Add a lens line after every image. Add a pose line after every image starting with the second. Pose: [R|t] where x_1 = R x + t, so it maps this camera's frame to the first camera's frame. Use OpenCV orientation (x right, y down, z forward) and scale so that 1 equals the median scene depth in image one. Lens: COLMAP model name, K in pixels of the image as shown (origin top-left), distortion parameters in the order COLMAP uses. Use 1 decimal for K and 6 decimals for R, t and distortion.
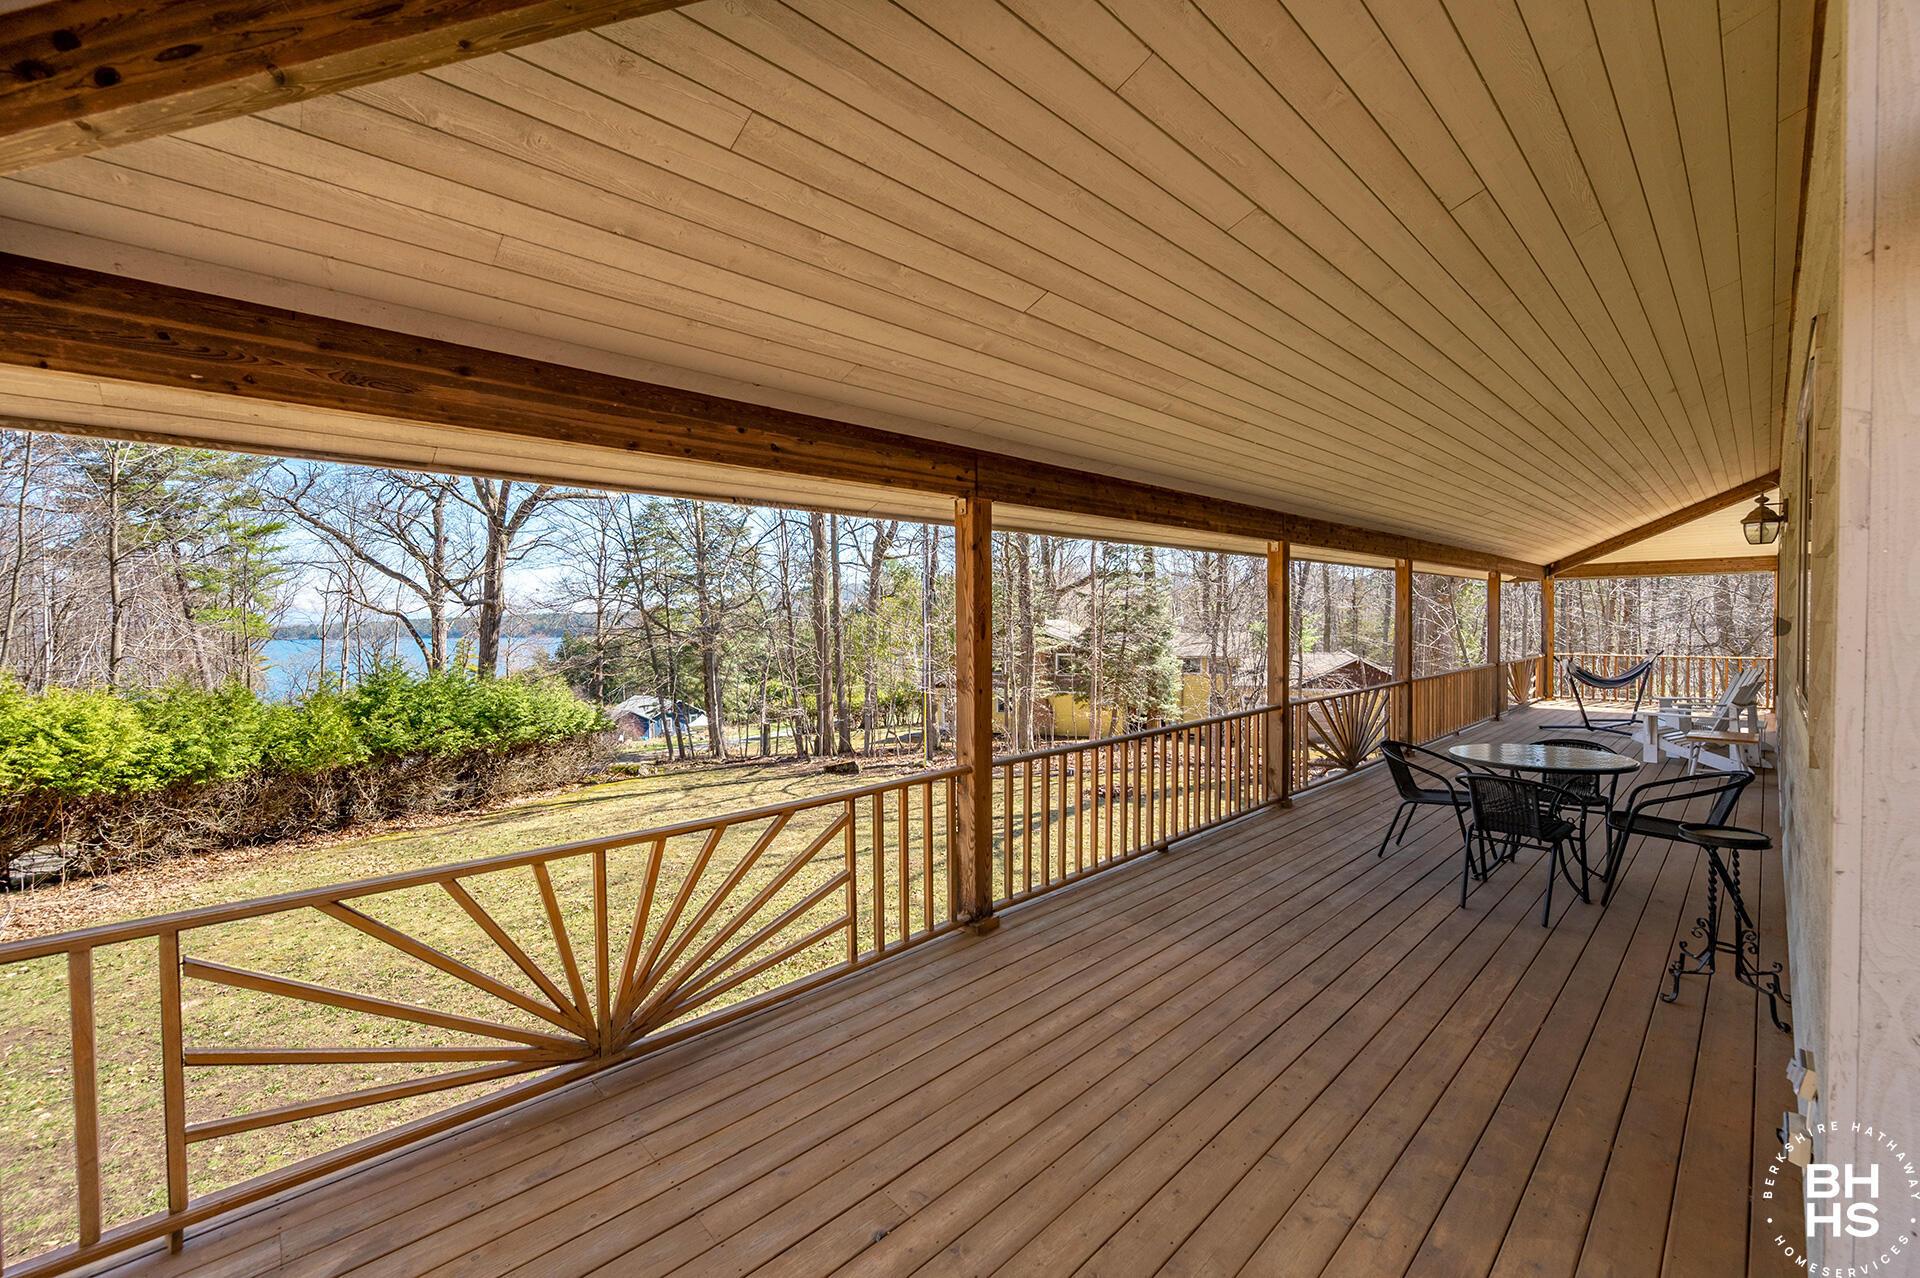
lens RADIAL K [[761.7, 0, 966.9], [0, 761.7, 640.3], [0, 0, 1]] dist [-0.002188, 0.000331]
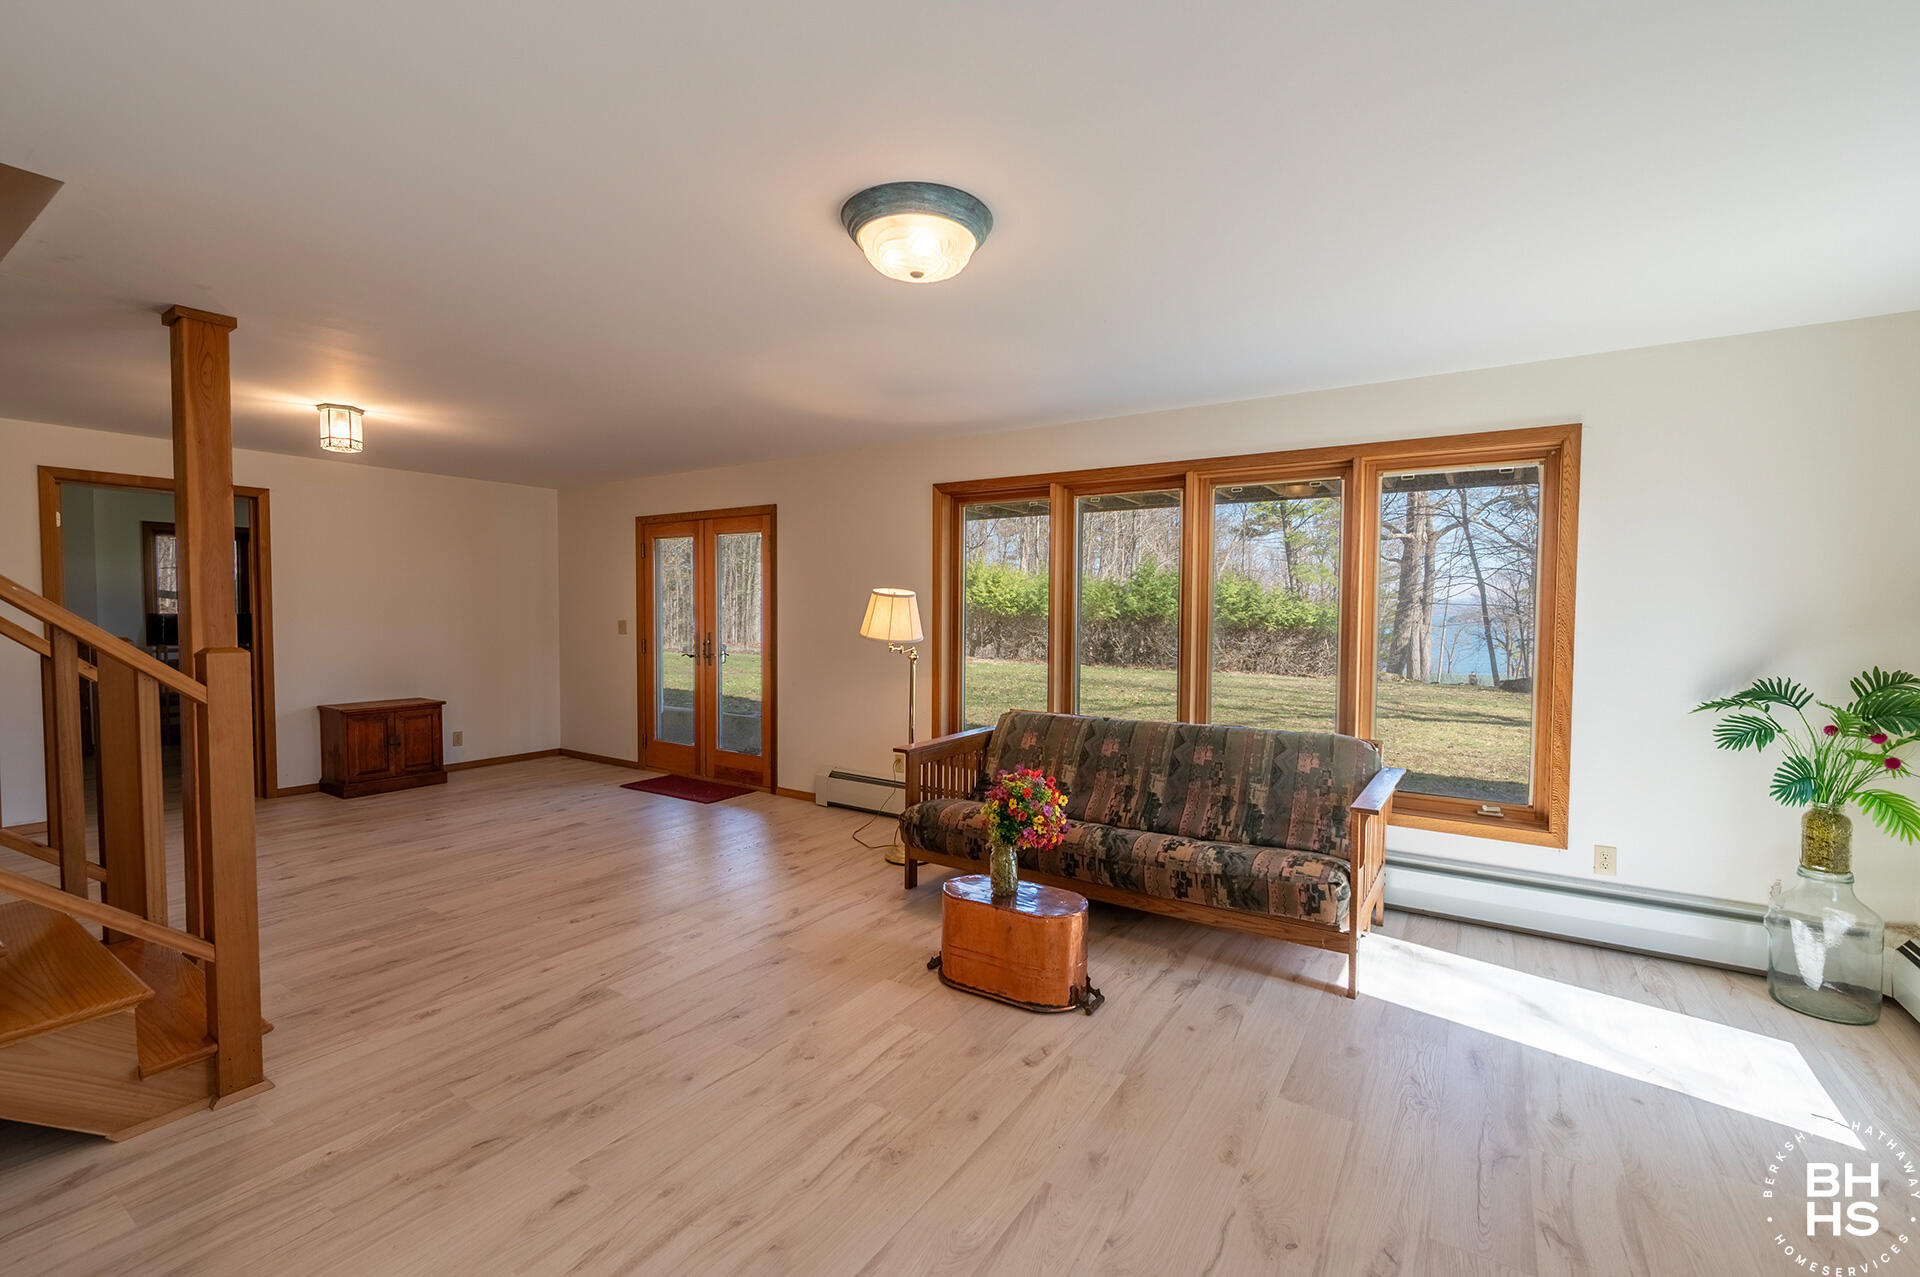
lens RADIAL K [[809.0, 0, 959.3], [0, 809.0, 638.9], [0, 0, 1]] dist [-0.000041, 0.000088]
pose [[0.227878, 0.049749, -0.972418, 0.731441], [-0.033547, 0.998502, 0.043222, 0.144202], [0.973112, 0.022772, 0.229206, 0.329641]]
